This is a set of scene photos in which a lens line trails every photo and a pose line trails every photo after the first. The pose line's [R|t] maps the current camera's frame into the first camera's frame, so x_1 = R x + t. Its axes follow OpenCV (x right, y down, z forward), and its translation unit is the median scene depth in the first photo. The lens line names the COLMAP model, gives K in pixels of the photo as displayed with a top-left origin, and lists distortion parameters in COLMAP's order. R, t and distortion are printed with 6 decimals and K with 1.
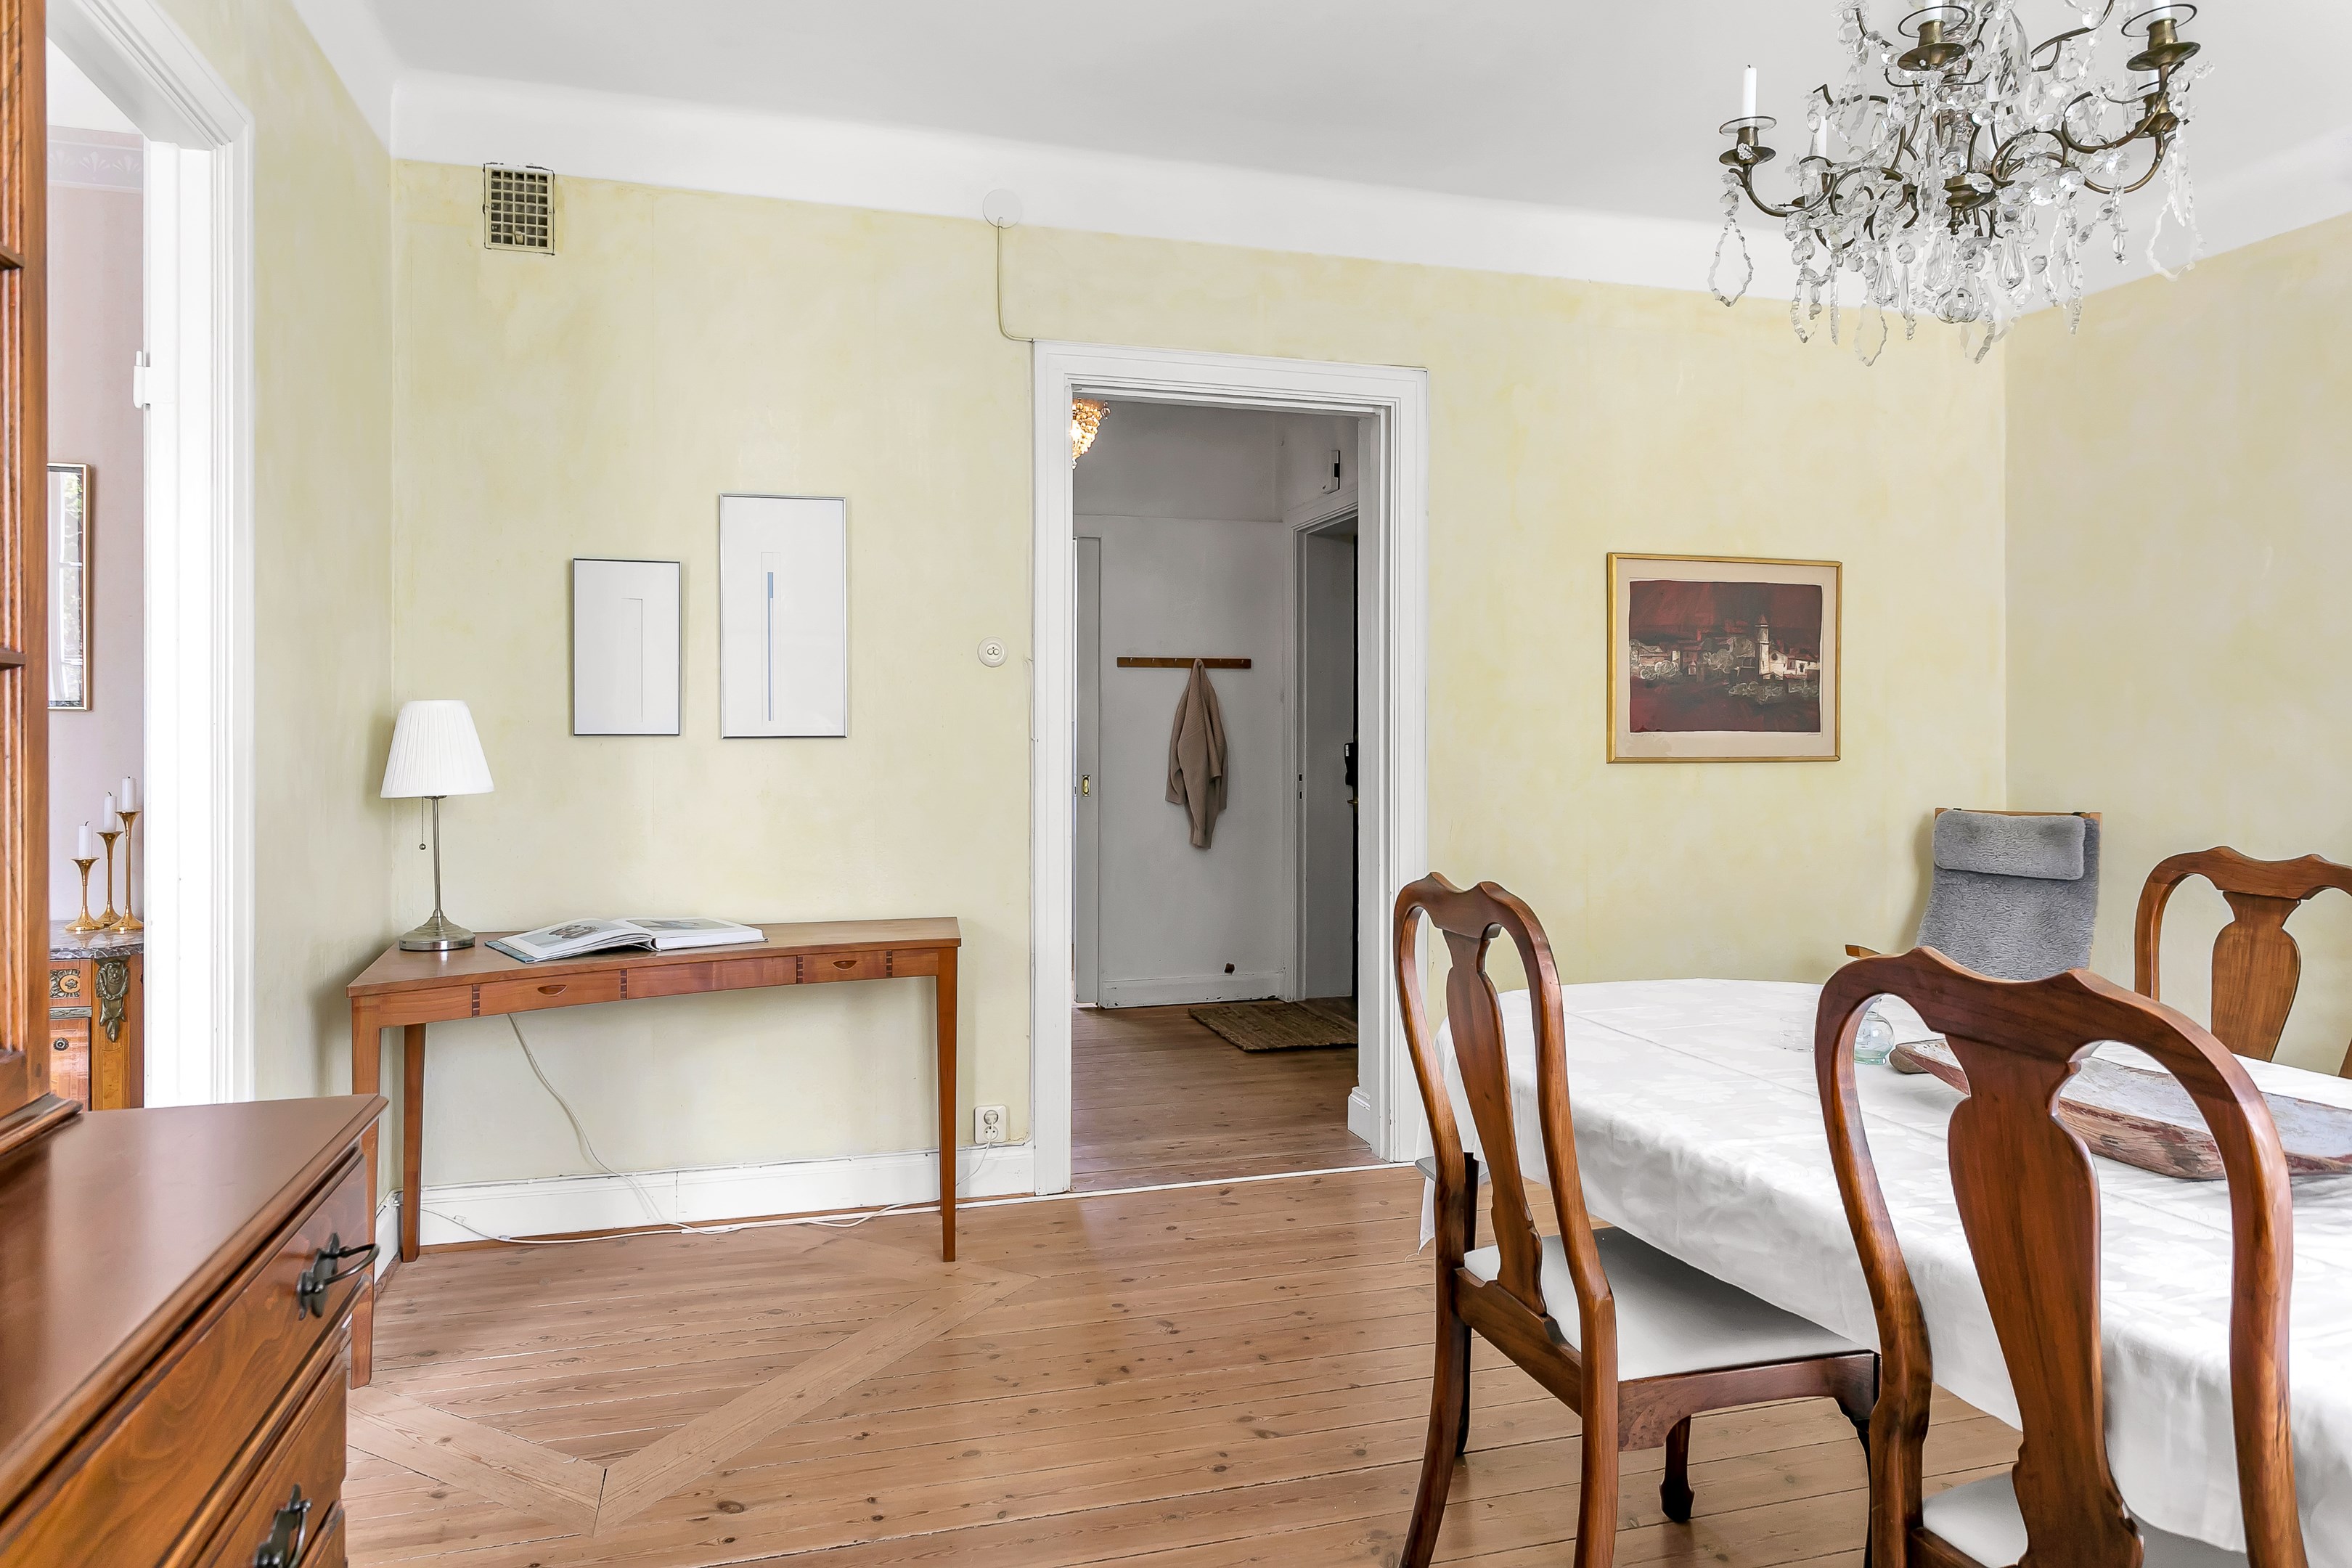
lens RADIAL K [[1464.0, 0, 1178.4], [0, 1464.0, 749.0], [0, 0, 1]] dist [0.000121, -0.000014]
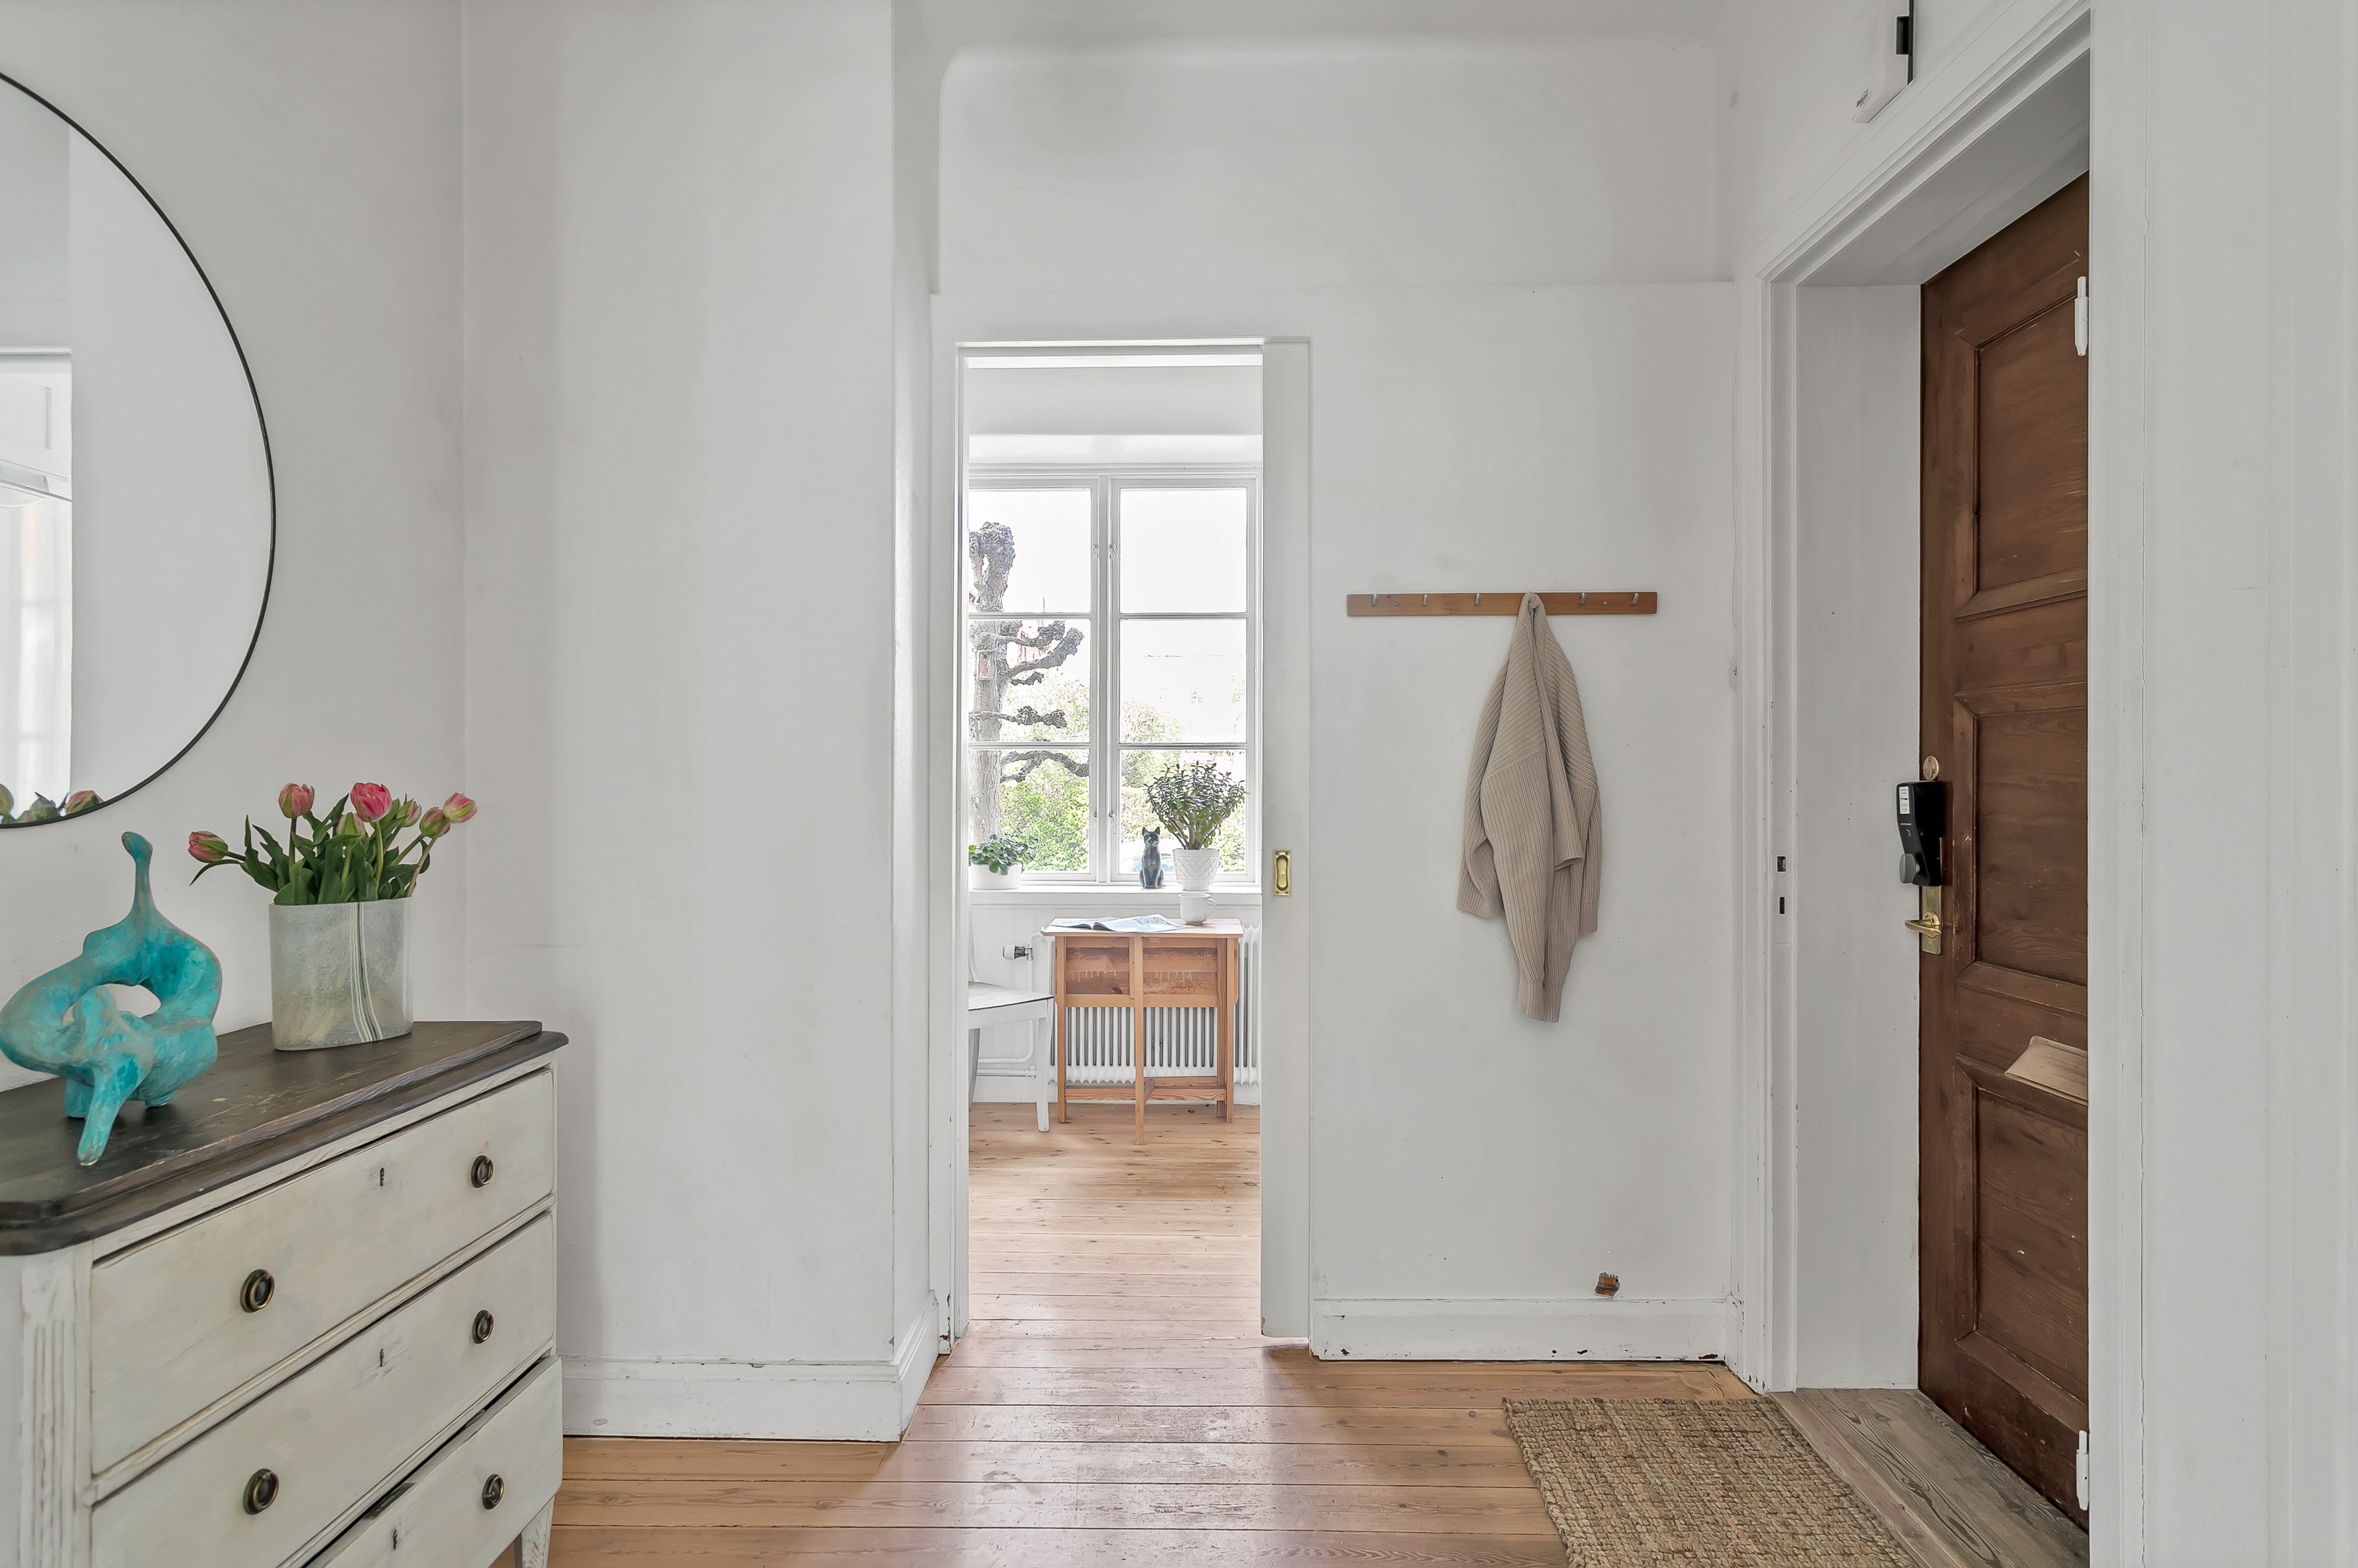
lens RADIAL K [[1352.8, 0, 1179.0], [0, 1352.8, 784.0], [0, 0, 1]] dist [0.018290, -0.000346]
pose [[0.953972, -0.000245, -0.299894, 0.035088], [0.000914, 0.999997, 0.002090, -0.004344], [0.299893, -0.002268, 0.953970, 0.572654]]
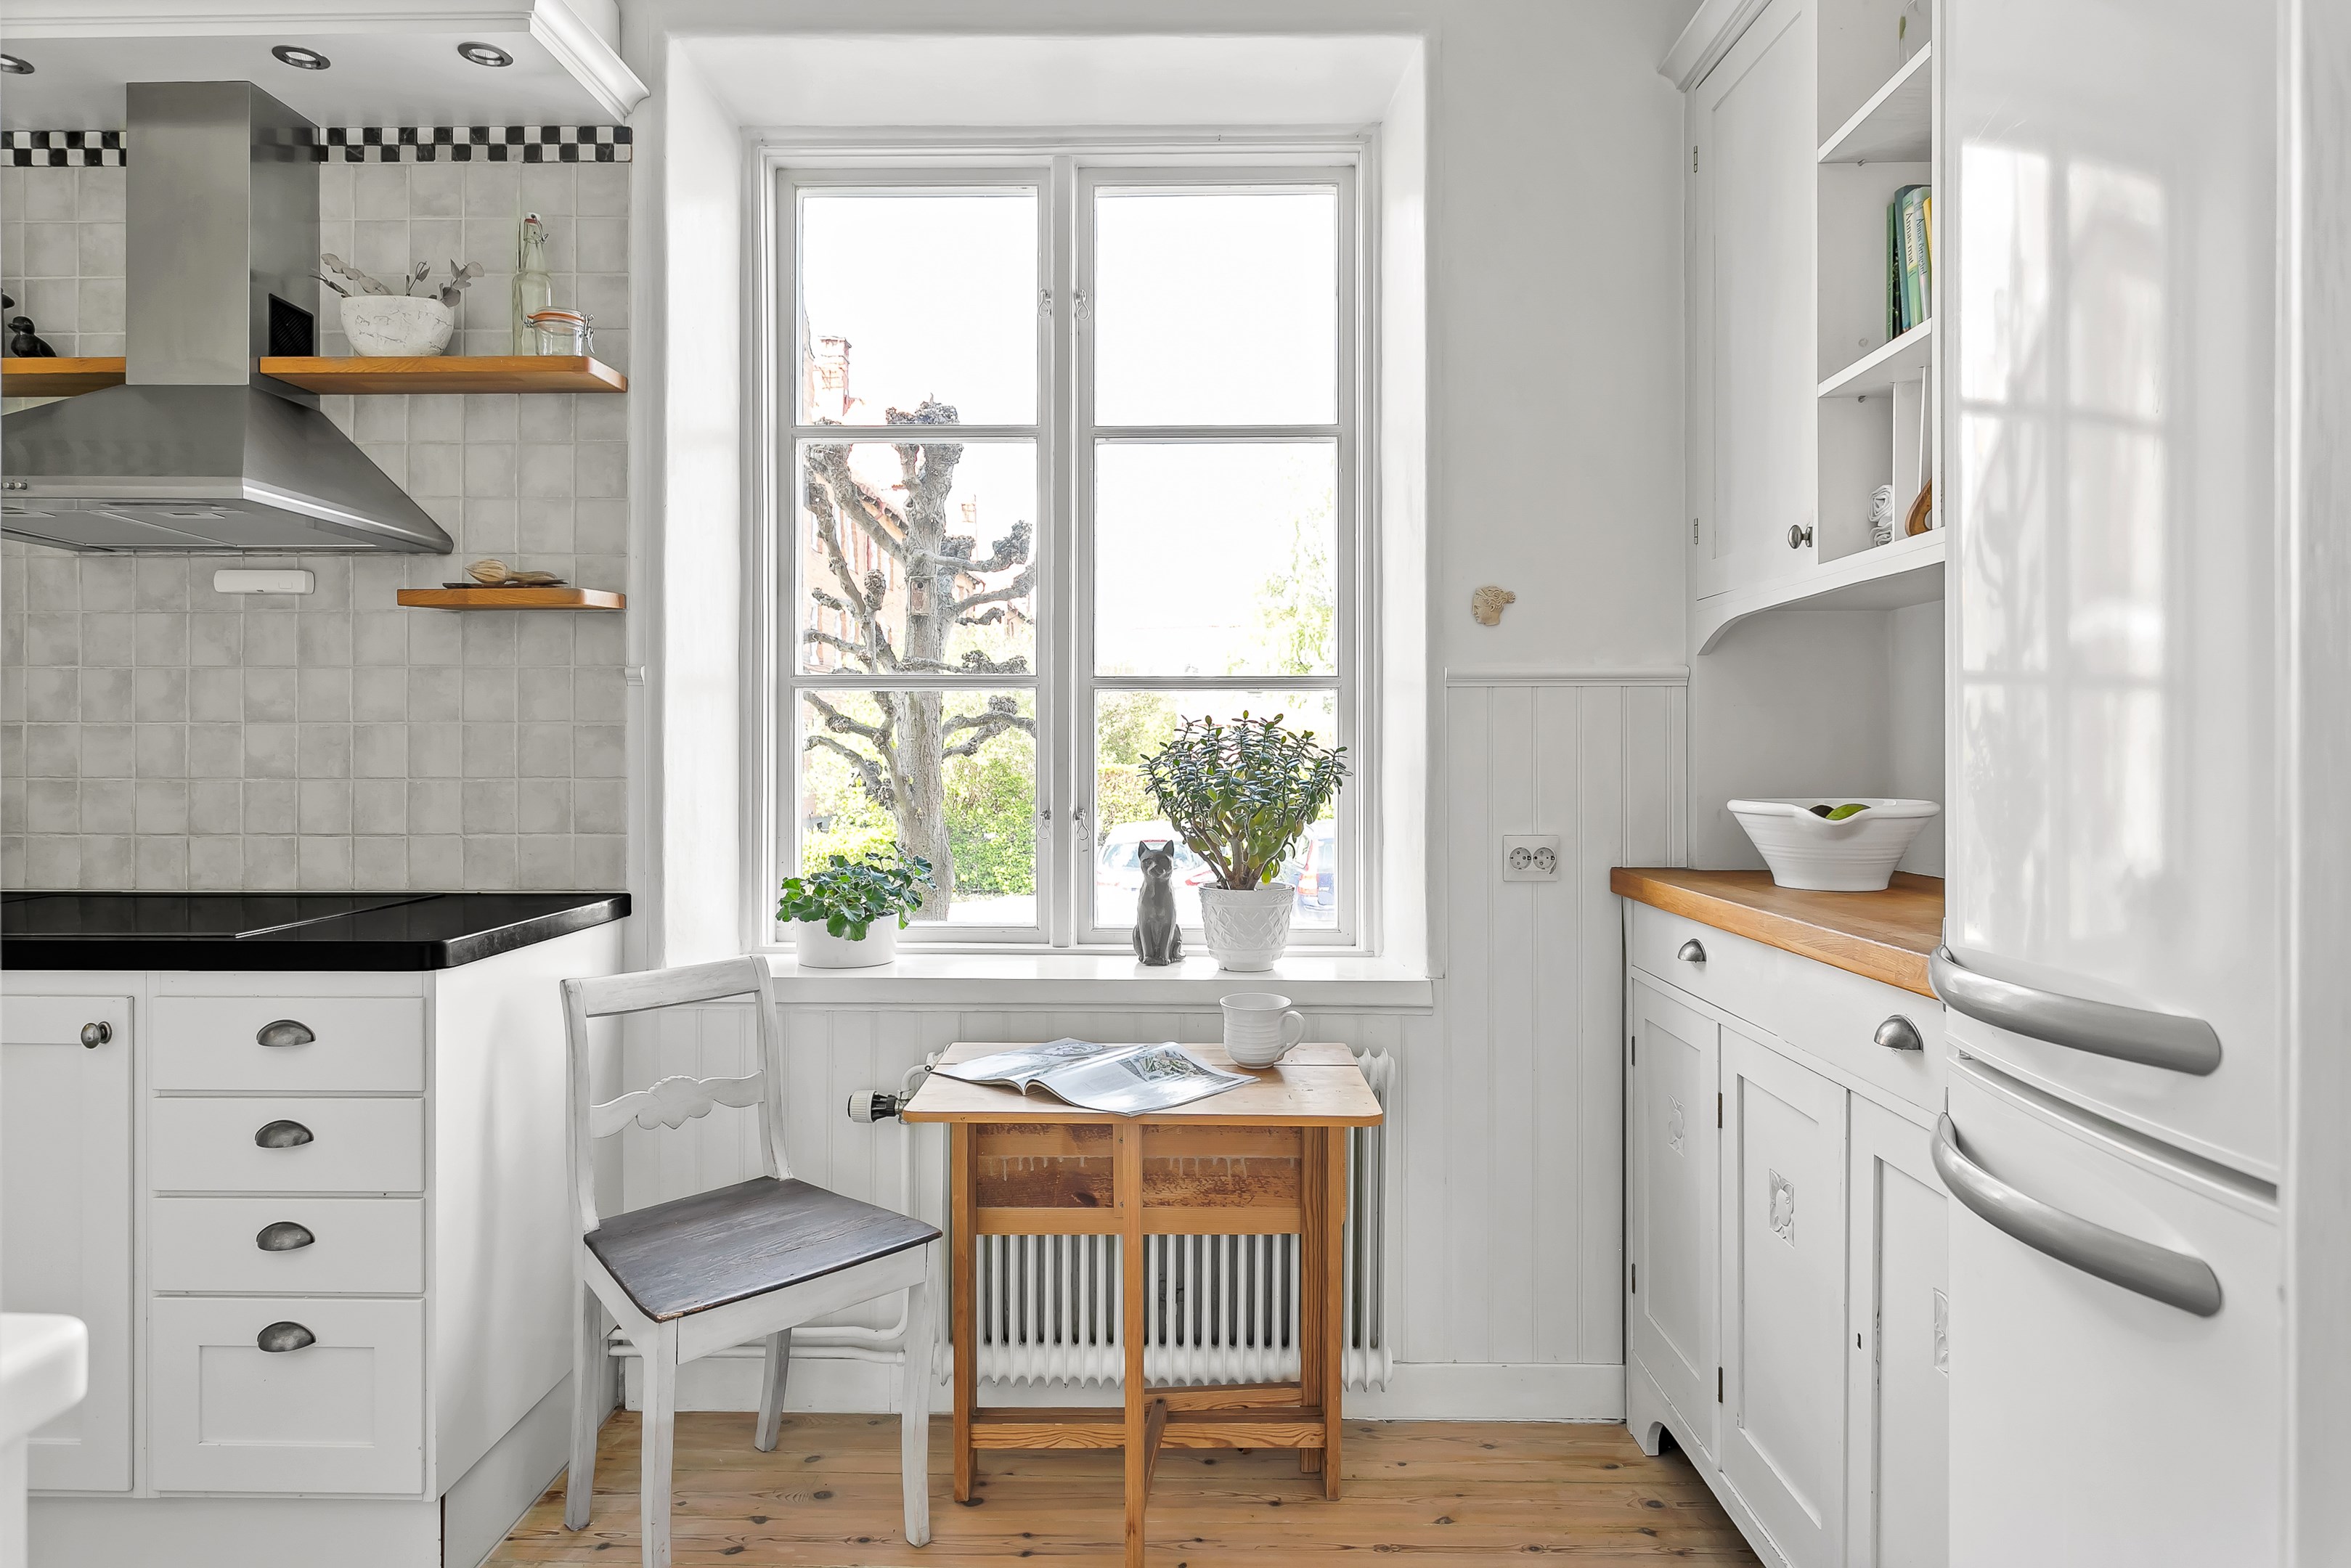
lens RADIAL K [[1321.5, 0, 1174.4], [0, 1321.5, 755.3], [0, 0, 1]] dist [-0.006015, 0.000803]
pose [[0.954872, -0.003047, -0.297003, -0.090732], [0.002485, 0.999994, -0.002270, -0.001971], [0.297009, 0.001429, 0.954874, 0.934323]]
